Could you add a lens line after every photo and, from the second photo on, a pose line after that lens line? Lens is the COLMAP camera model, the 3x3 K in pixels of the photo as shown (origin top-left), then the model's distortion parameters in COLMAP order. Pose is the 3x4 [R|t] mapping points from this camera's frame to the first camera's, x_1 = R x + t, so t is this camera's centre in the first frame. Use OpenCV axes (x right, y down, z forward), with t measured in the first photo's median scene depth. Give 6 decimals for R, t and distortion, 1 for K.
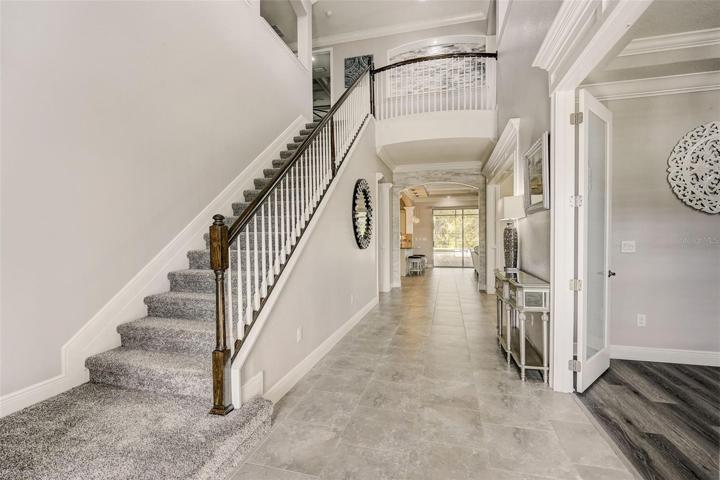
lens RADIAL K [[332.7, 0, 360.0], [0, 332.7, 240.0], [0, 0, 1]] dist [-0.000027, 0.000834]
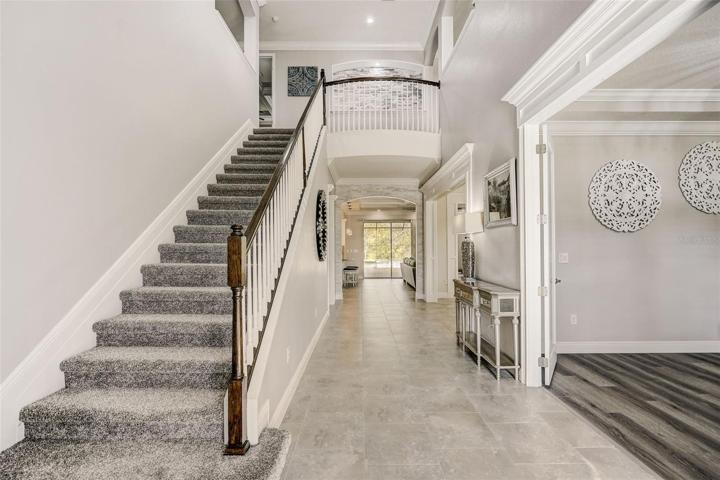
lens RADIAL K [[332.7, 0, 360.0], [0, 332.7, 240.0], [0, 0, 1]] dist [-0.000027, 0.000834]
pose [[0.963820, 0.010329, 0.266354, -0.241114], [-0.000976, 0.999379, -0.035220, -0.001600], [-0.266552, 0.033686, 0.963232, 0.043541]]
